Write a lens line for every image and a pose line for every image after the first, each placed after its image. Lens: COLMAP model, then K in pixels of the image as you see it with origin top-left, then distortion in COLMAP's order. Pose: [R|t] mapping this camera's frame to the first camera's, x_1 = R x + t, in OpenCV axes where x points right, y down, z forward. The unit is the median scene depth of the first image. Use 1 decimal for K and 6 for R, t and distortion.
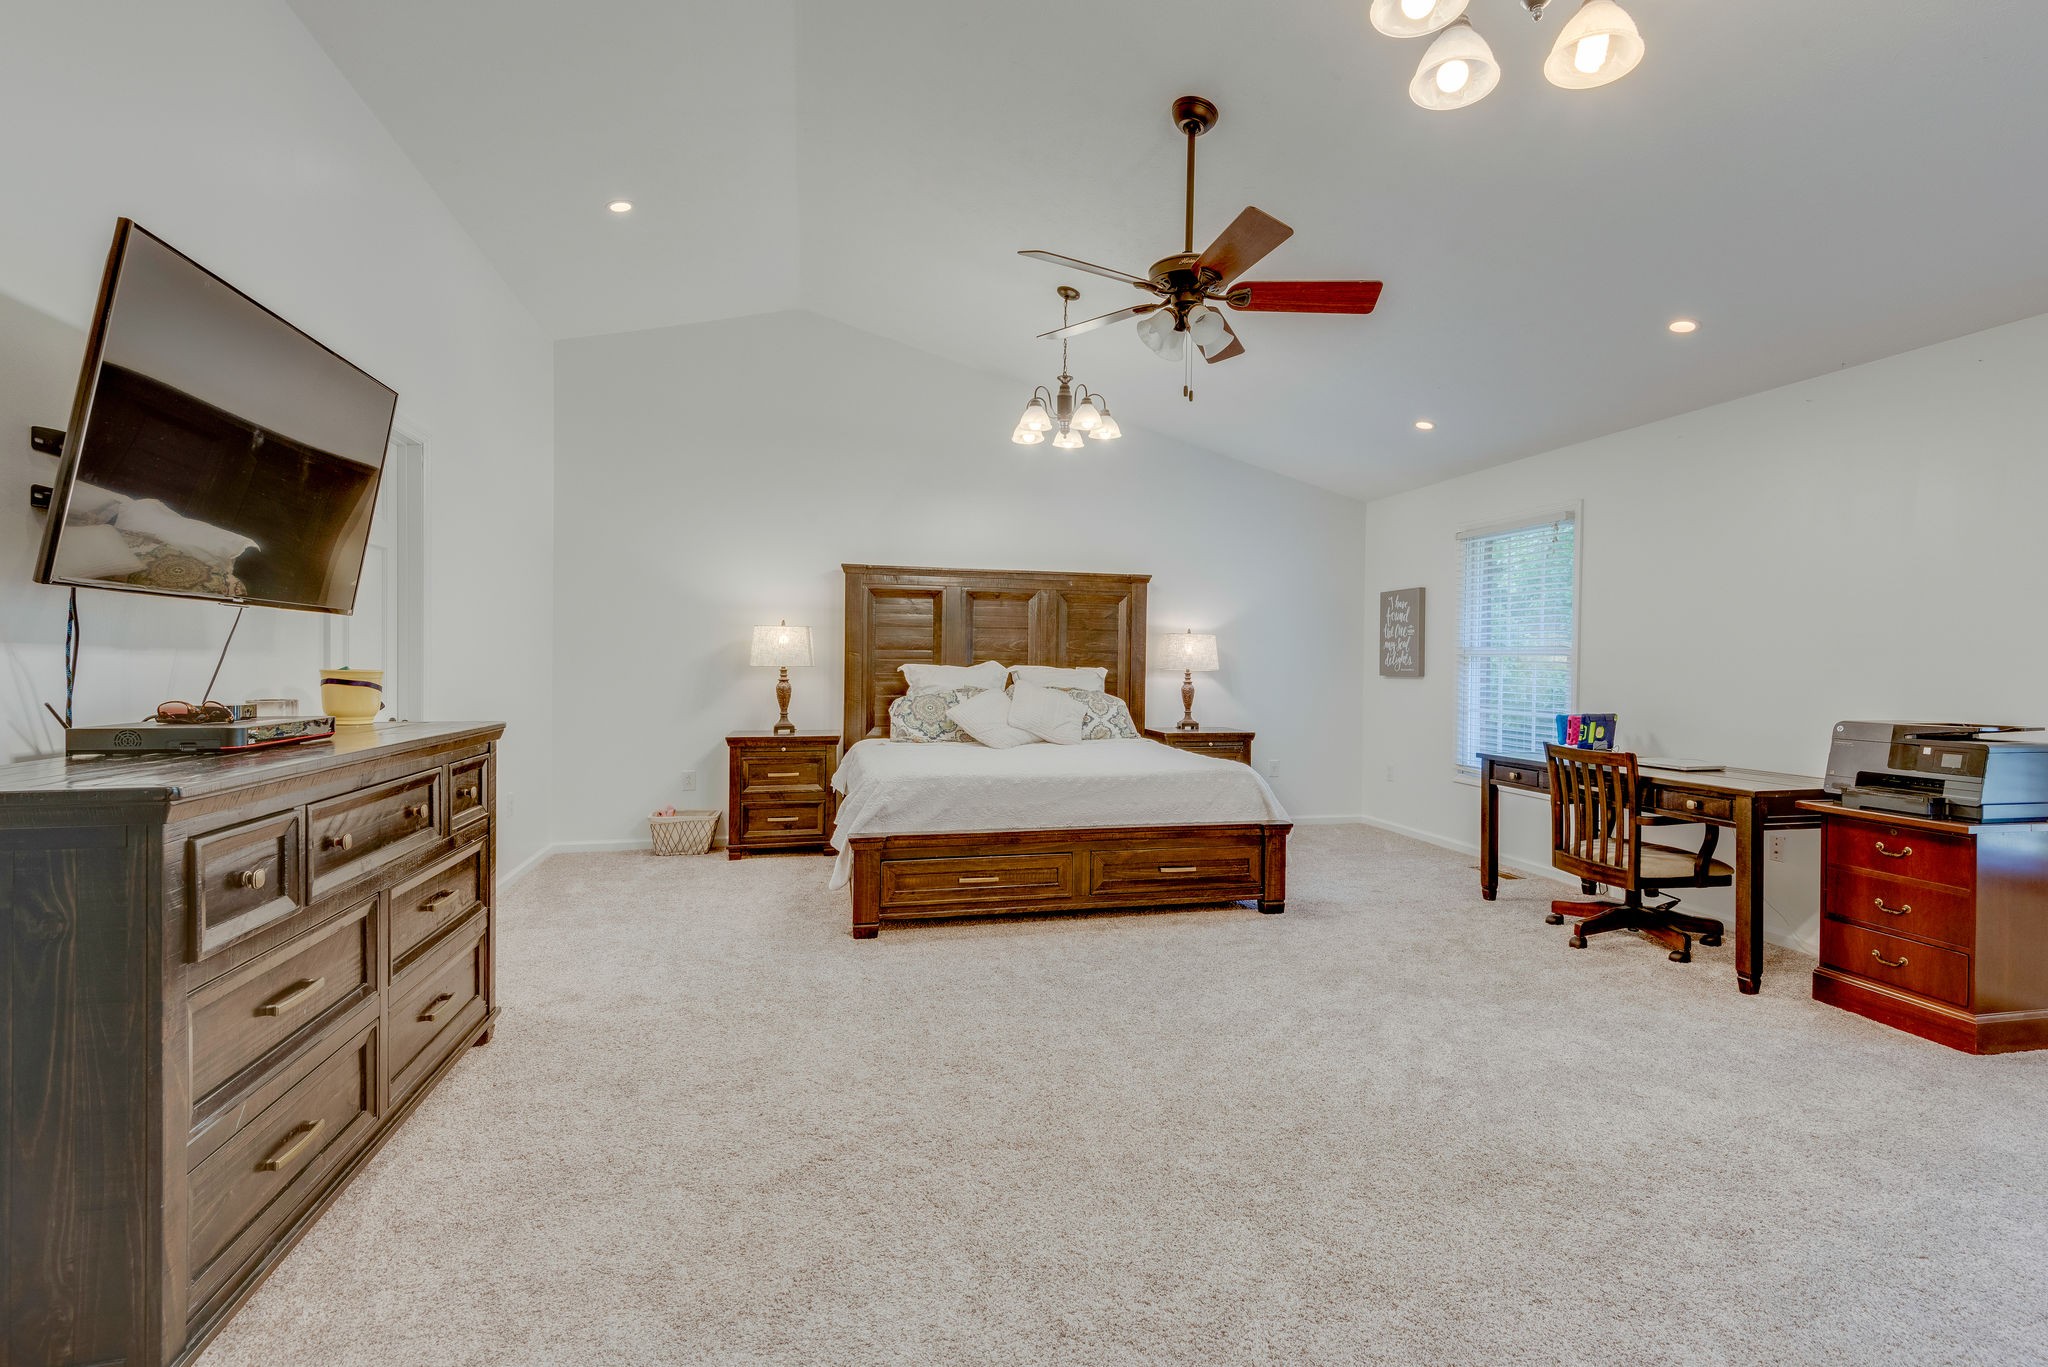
lens RADIAL K [[938.7, 0, 1027.4], [0, 938.7, 654.2], [0, 0, 1]] dist [0.061948, -0.039892]
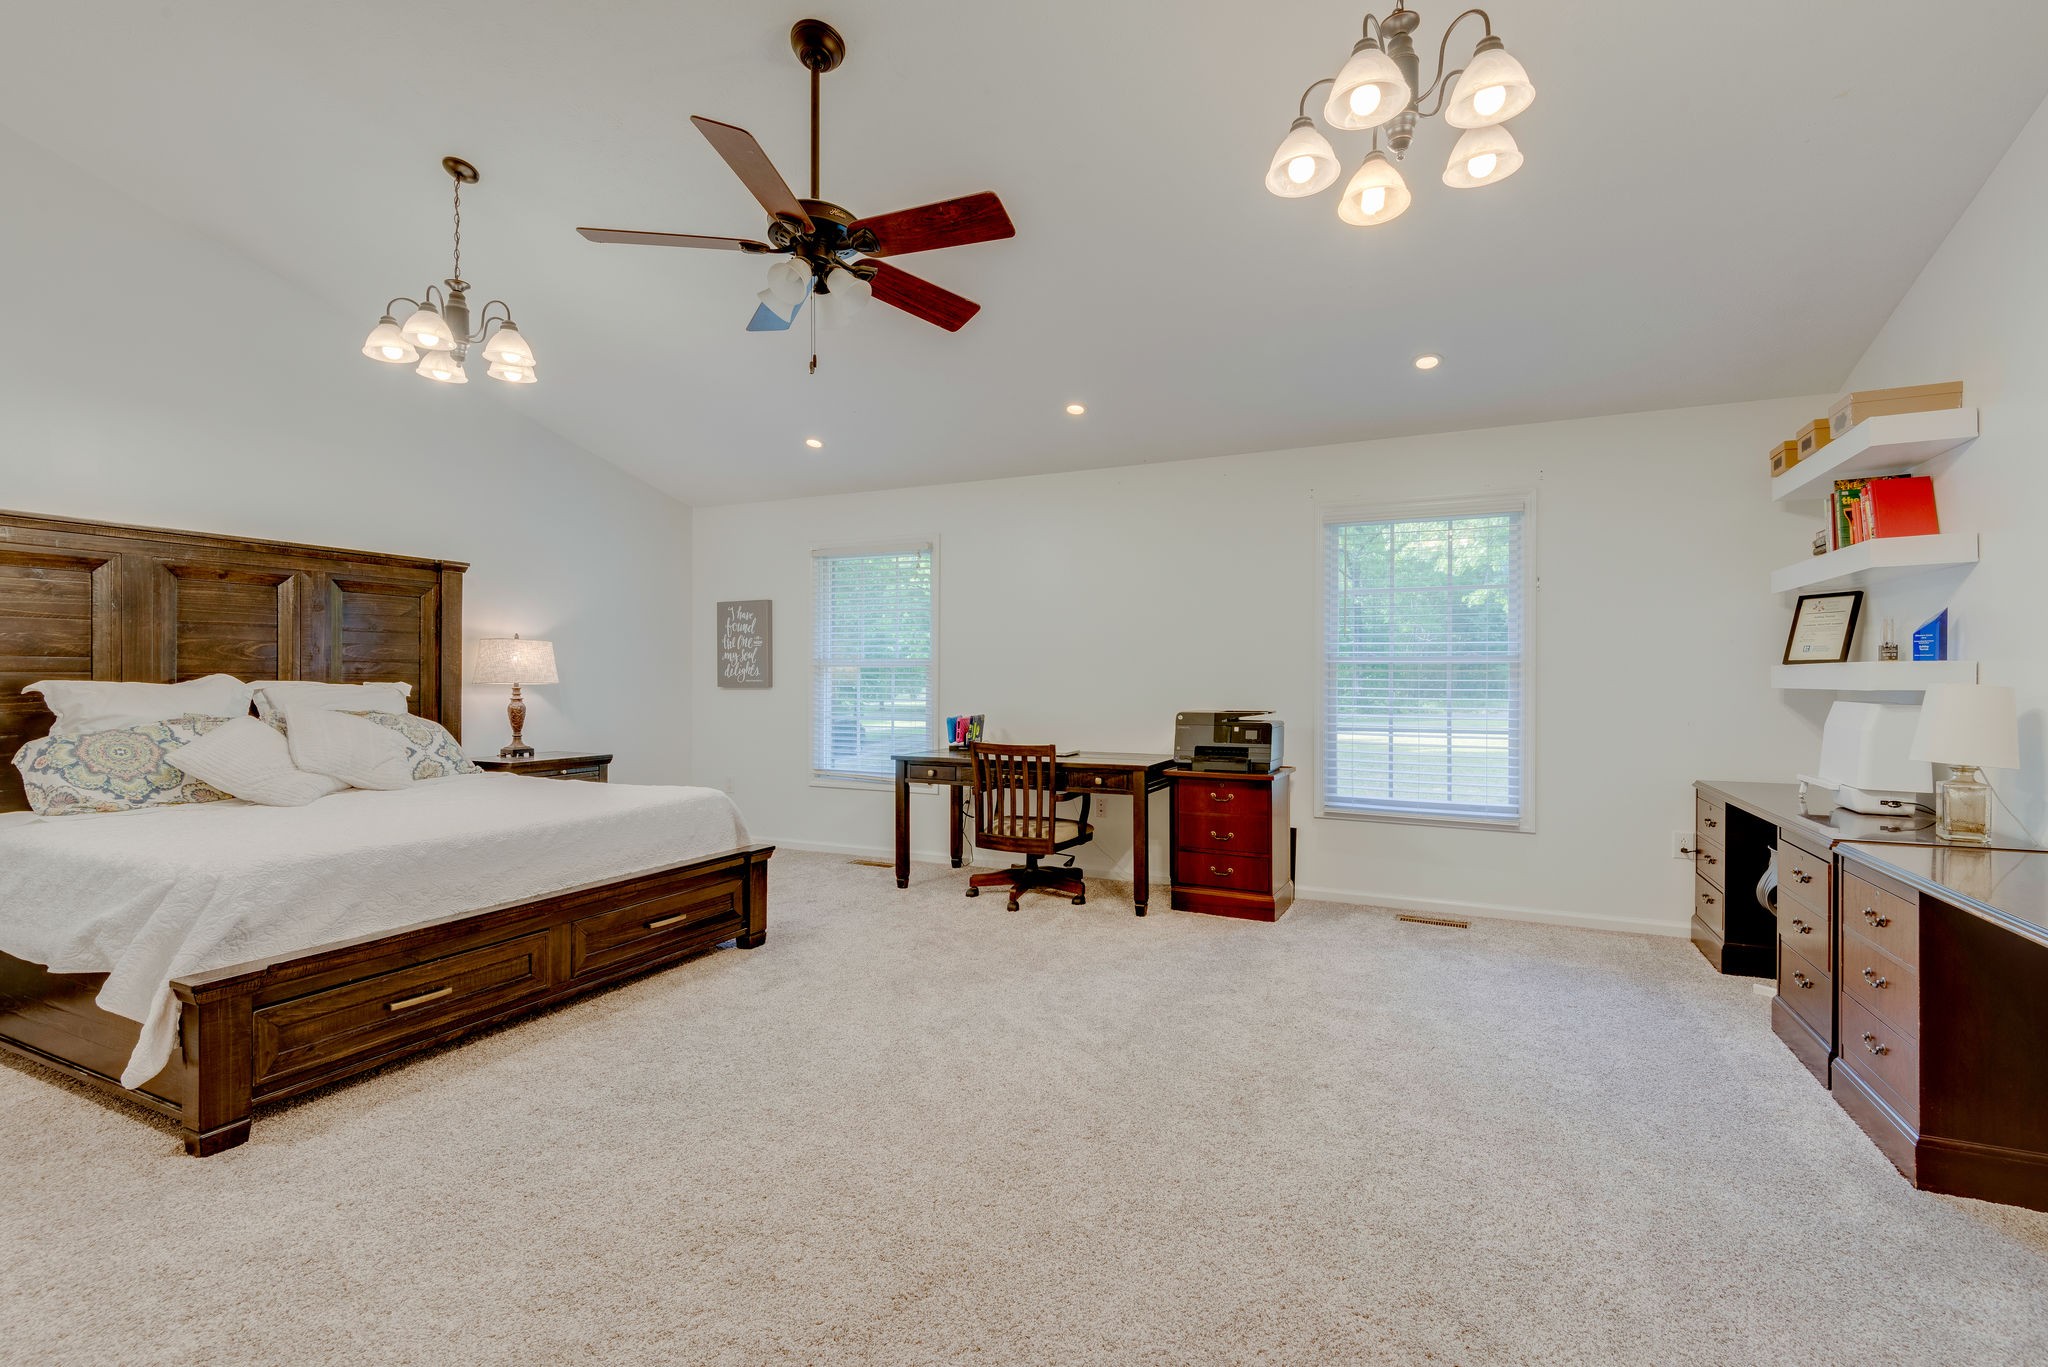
lens RADIAL K [[929.1, 0, 1019.8], [0, 929.1, 674.4], [0, 0, 1]] dist [0.032750, -0.020632]
pose [[0.631620, -0.005440, 0.775259, -0.288429], [-0.001435, 0.999965, 0.008186, 0.001812], [-0.775277, -0.006282, 0.631590, 0.236229]]
